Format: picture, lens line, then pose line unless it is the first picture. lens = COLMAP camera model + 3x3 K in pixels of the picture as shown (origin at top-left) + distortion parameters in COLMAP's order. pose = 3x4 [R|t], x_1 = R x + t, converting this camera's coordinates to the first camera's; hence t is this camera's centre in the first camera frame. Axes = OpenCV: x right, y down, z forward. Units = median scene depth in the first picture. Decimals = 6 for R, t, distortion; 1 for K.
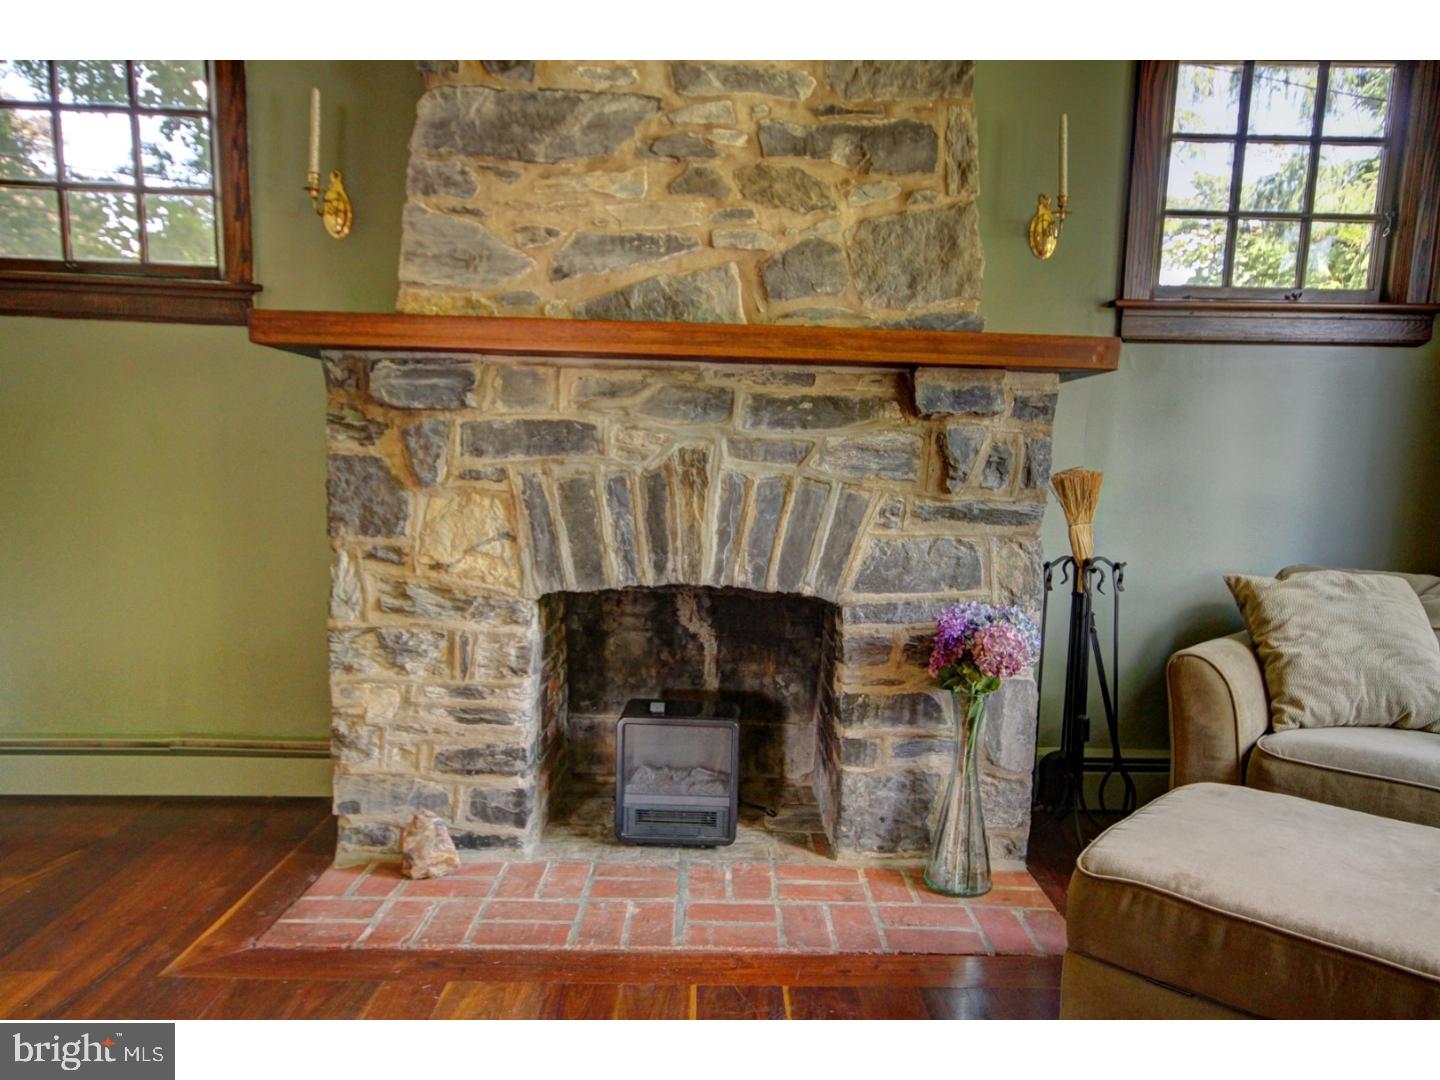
lens RADIAL K [[989.5, 0, 726.7], [0, 989.5, 565.0], [0, 0, 1]] dist [0.007300, 0.018547]
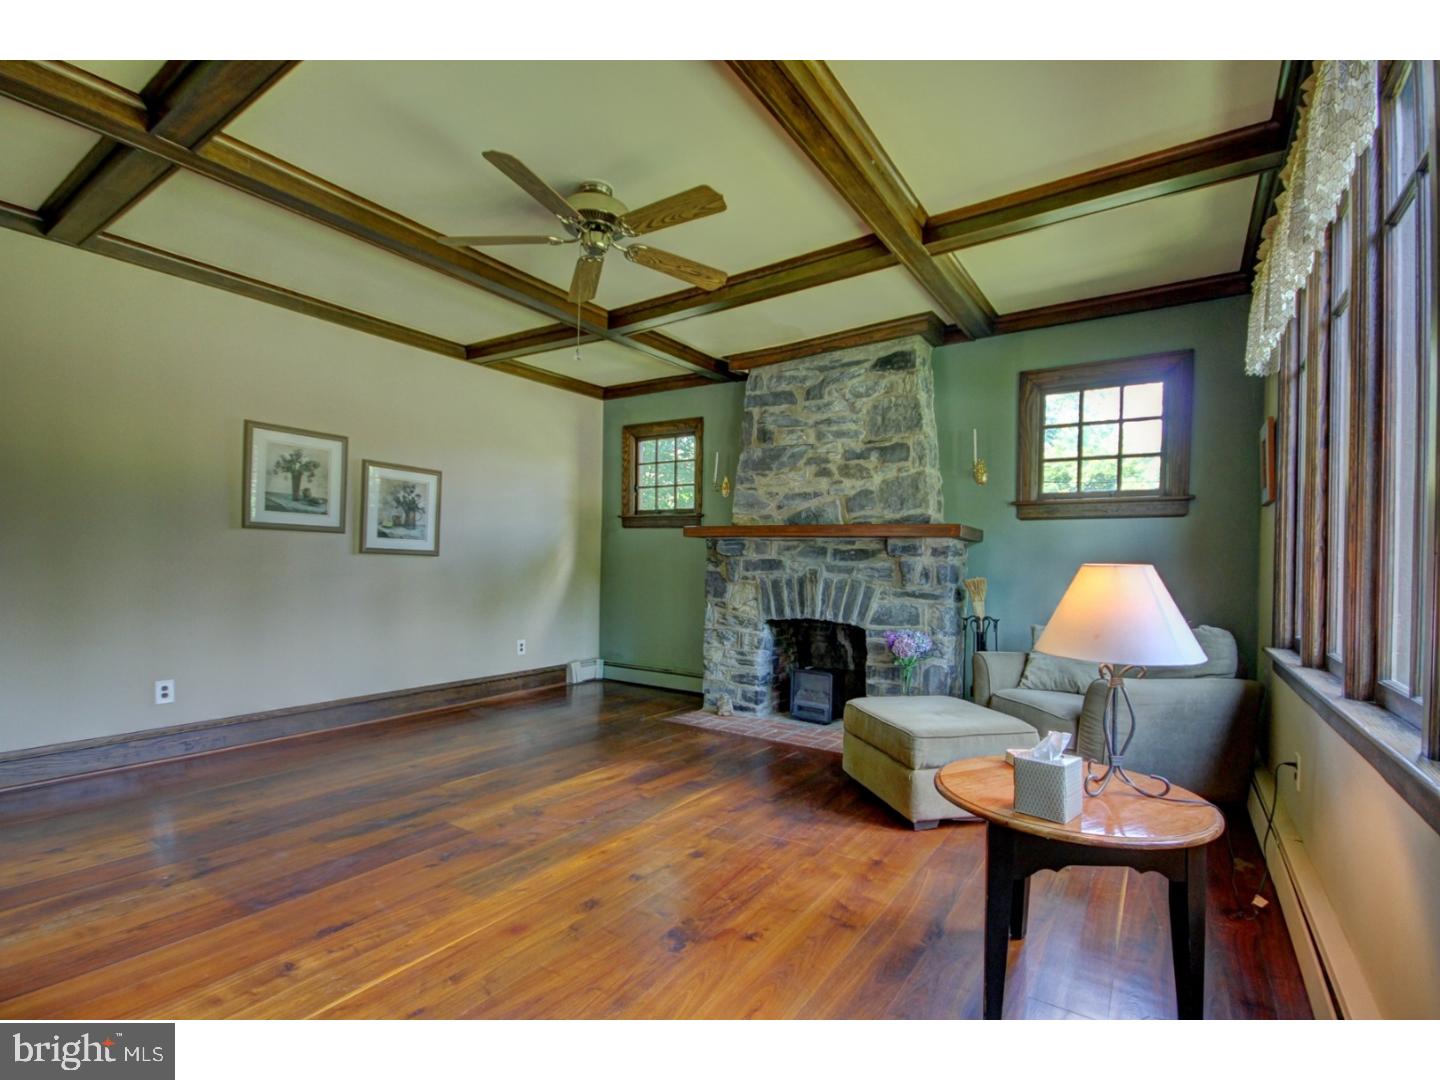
lens RADIAL K [[669.0, 0, 728.5], [0, 669.0, 561.9], [0, 0, 1]] dist [0.004394, -0.007221]
pose [[0.822927, -0.007609, -0.568096, 0.805497], [-0.067221, 0.991583, -0.110656, 0.082210], [0.564157, 0.129249, 0.815489, -0.628135]]
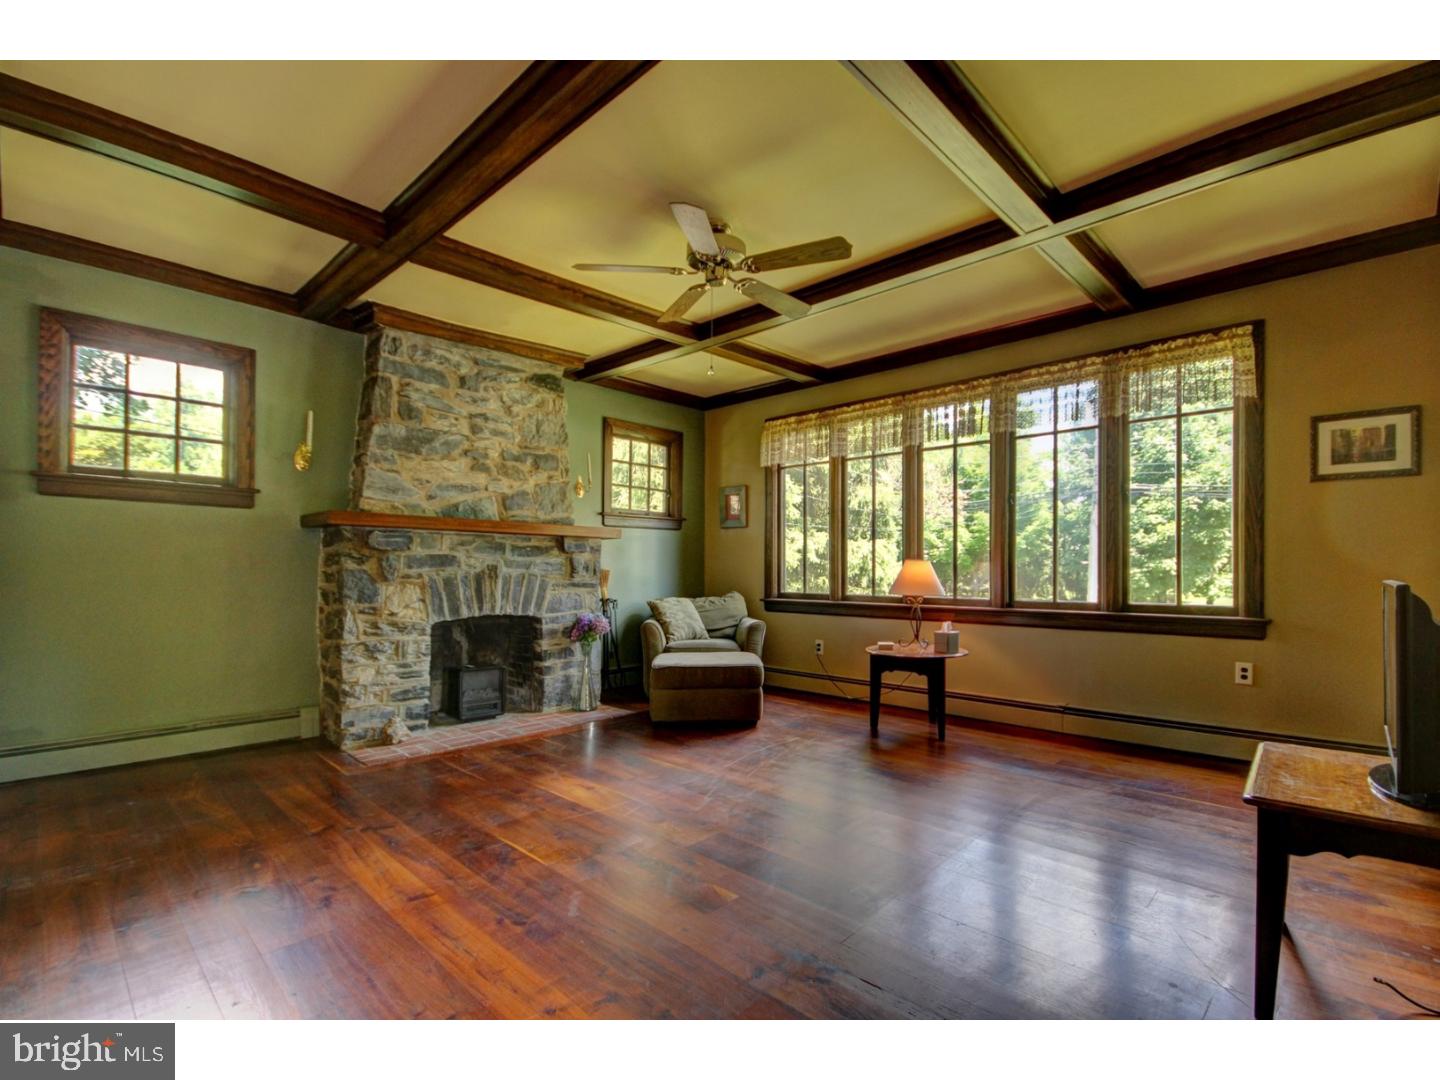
lens RADIAL K [[669.0, 0, 726.8], [0, 669.0, 562.7], [0, 0, 1]] dist [0.004394, -0.007221]
pose [[0.703508, -0.013768, 0.710554, -0.870785], [0.093271, 0.992953, -0.073106, 0.071541], [-0.704541, 0.117705, 0.699834, -0.734379]]
